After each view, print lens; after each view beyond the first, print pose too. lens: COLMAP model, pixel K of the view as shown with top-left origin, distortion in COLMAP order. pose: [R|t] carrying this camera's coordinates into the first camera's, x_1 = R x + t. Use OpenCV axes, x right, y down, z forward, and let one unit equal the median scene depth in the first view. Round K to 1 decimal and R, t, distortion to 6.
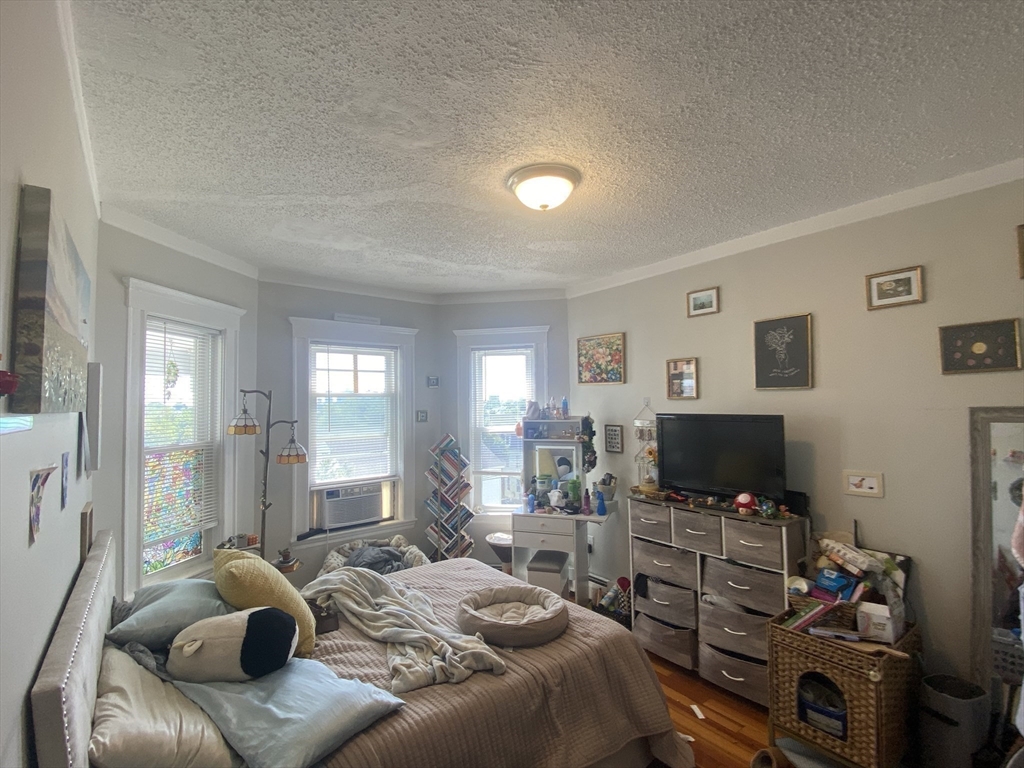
lens RADIAL K [[480.0, 0, 514.5], [0, 480.0, 384.8], [0, 0, 1]] dist [0.001668, -0.000507]
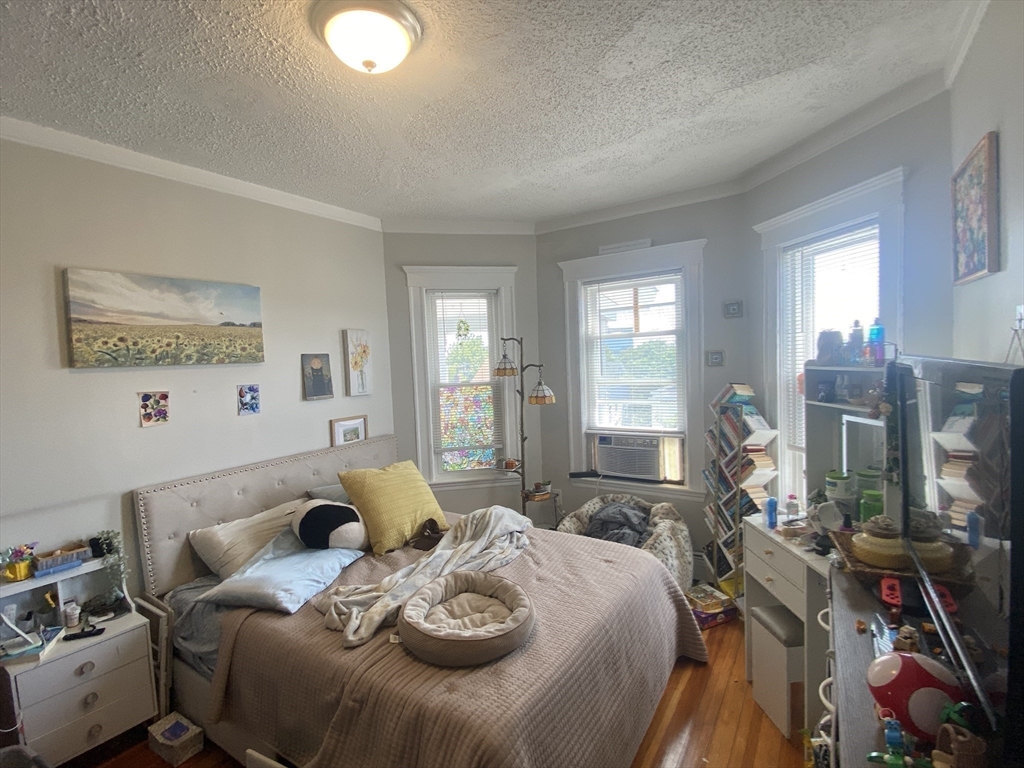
lens RADIAL K [[480.0, 0, 514.5], [0, 480.0, 384.8], [0, 0, 1]] dist [0.001668, -0.000507]
pose [[0.323662, 0.056134, -0.944506, 0.460833], [0.076690, 0.993398, 0.085320, 0.022012], [0.943060, -0.100049, 0.317220, 0.535889]]
